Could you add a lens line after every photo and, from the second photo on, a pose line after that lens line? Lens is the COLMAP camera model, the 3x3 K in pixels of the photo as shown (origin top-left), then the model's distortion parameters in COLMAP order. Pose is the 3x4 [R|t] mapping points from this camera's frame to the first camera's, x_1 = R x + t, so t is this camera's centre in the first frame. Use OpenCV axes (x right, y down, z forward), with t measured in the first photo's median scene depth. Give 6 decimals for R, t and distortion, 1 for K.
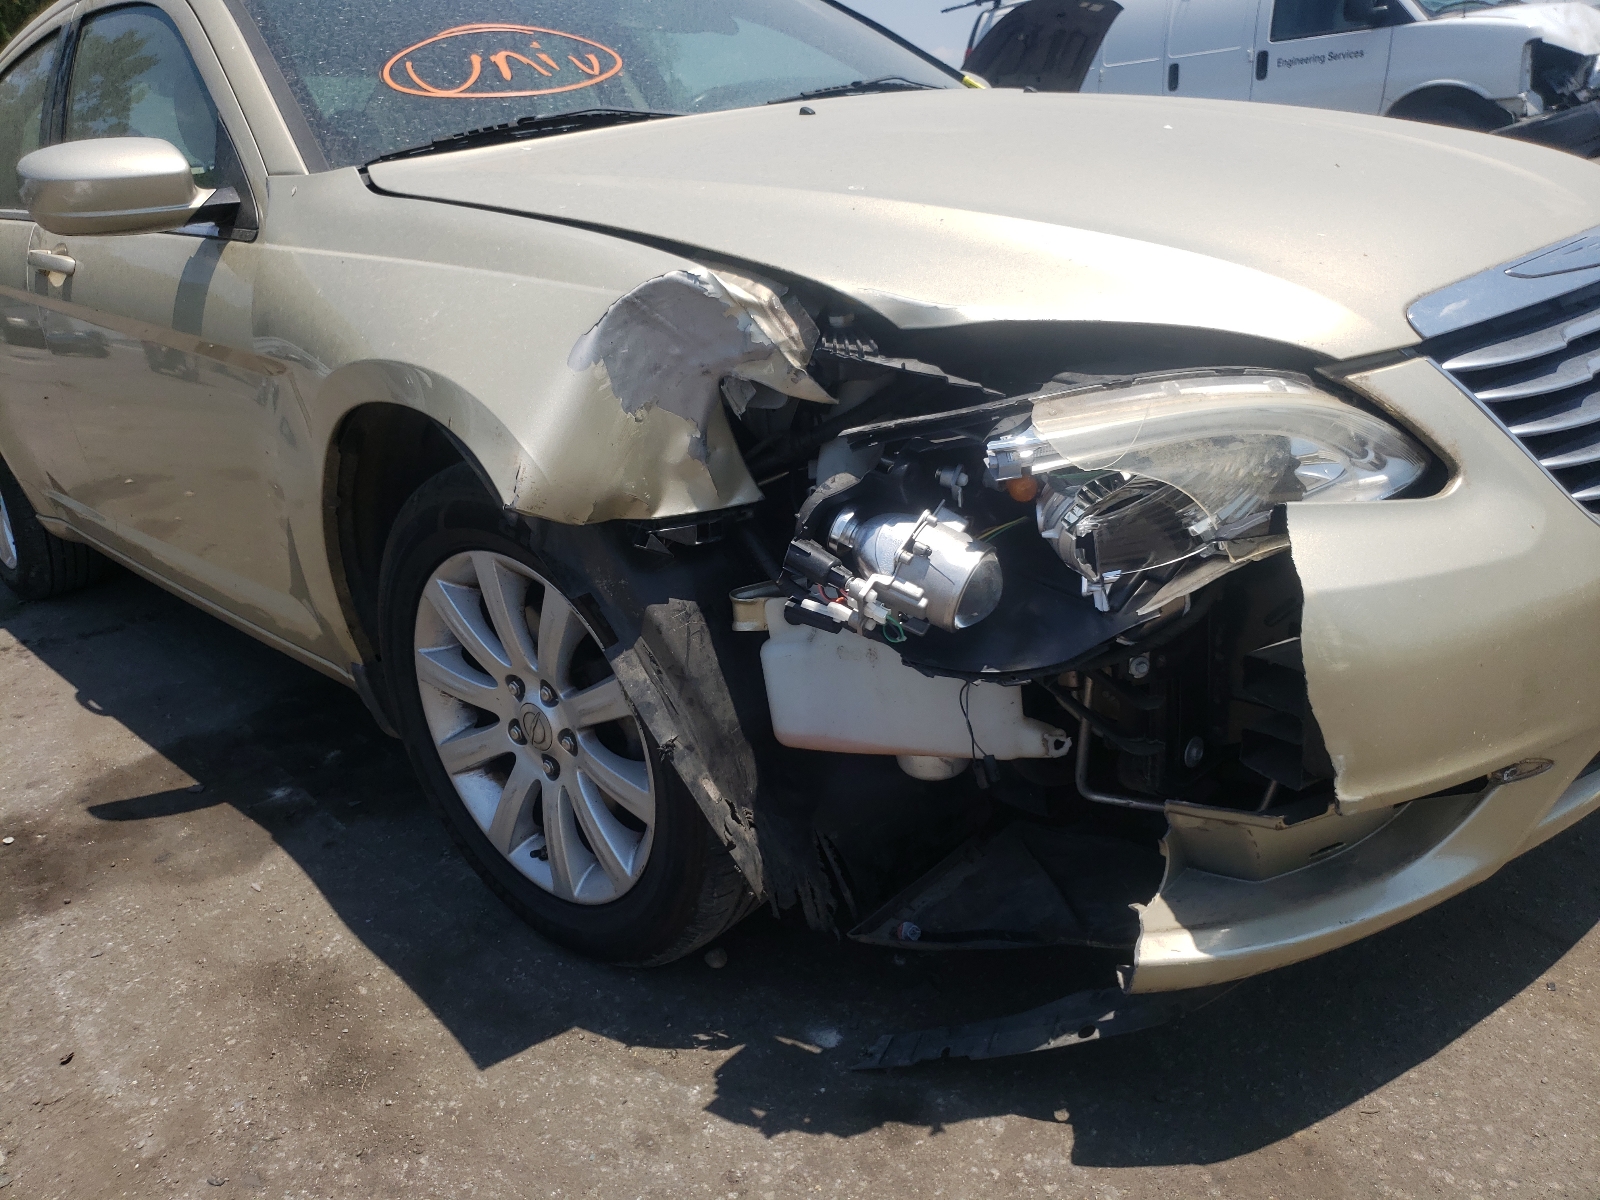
lens RADIAL K [[1283.9, 0, 800.8], [0, 1283.9, 601.5], [0, 0, 1]] dist [0.045775, -0.053581]
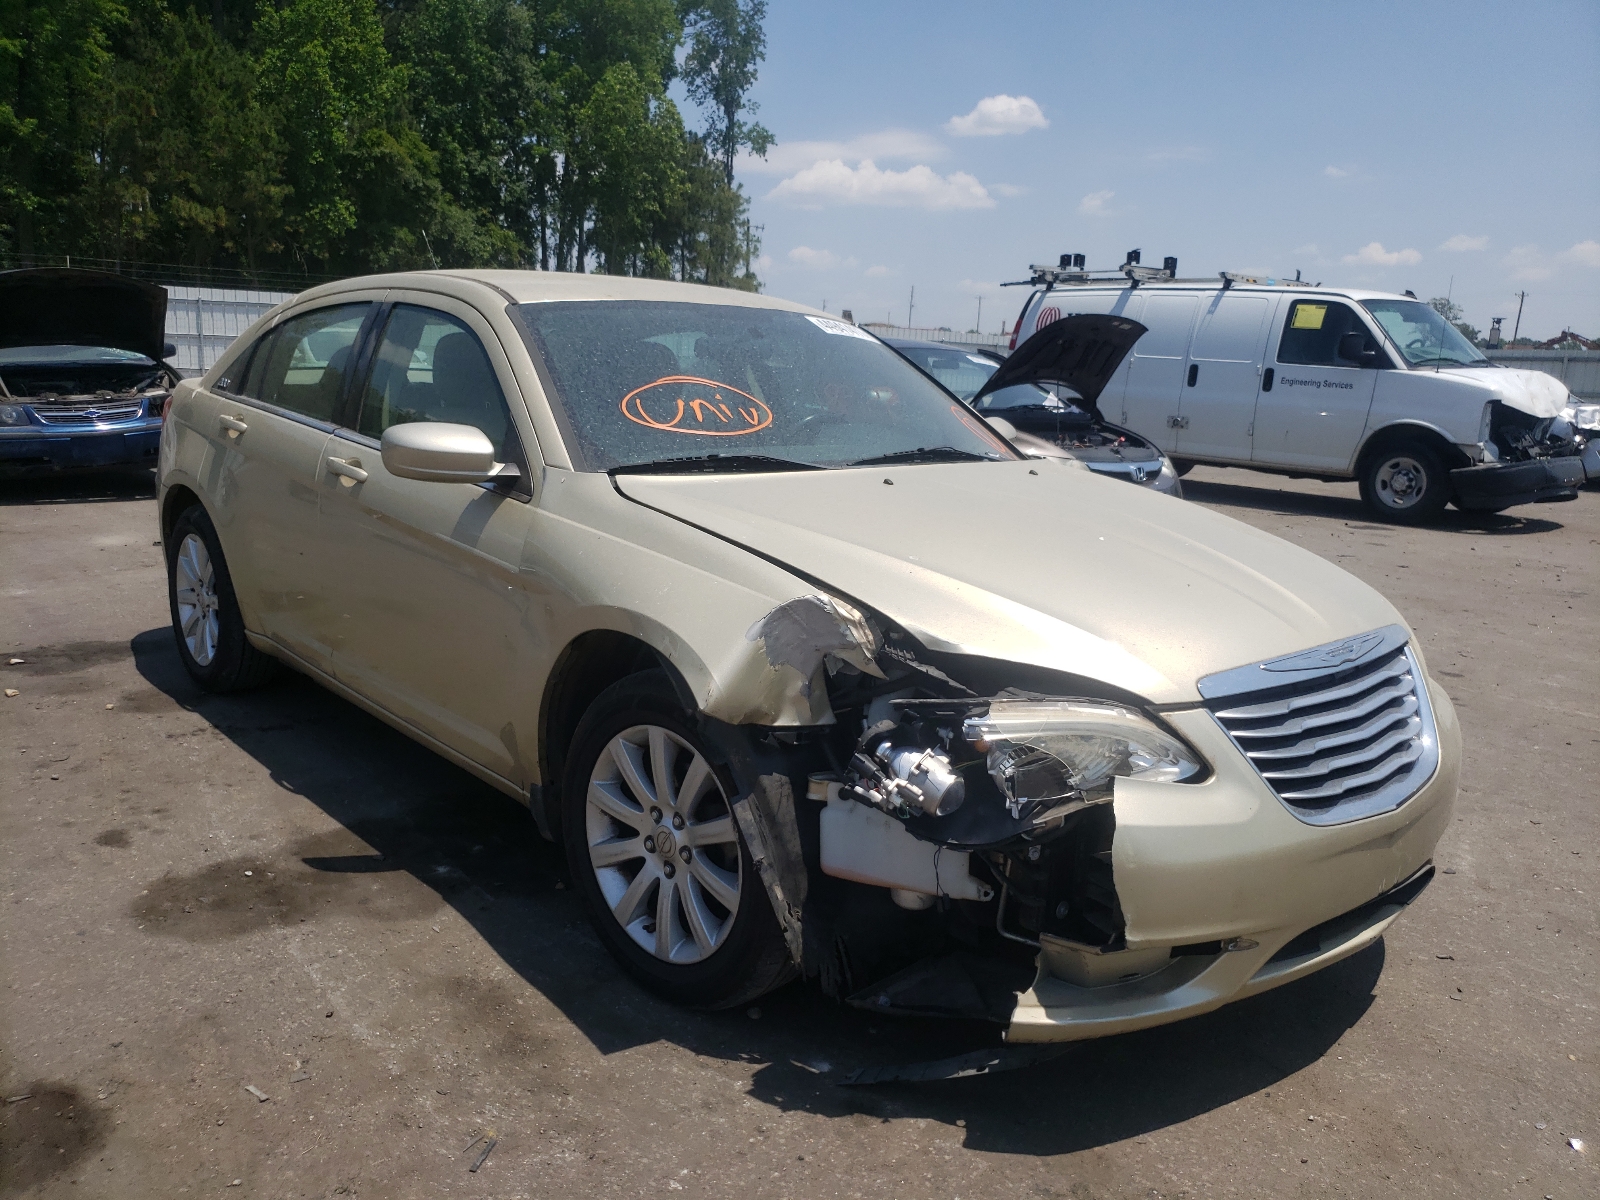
lens RADIAL K [[1283.9, 0, 820.7], [0, 1283.9, 559.5], [0, 0, 1]] dist [0.045775, -0.053581]
pose [[0.988496, 0.151207, -0.003348, -0.075041], [-0.149506, 0.973549, -0.172773, 0.005549], [-0.022865, 0.171286, 0.984956, -0.707204]]
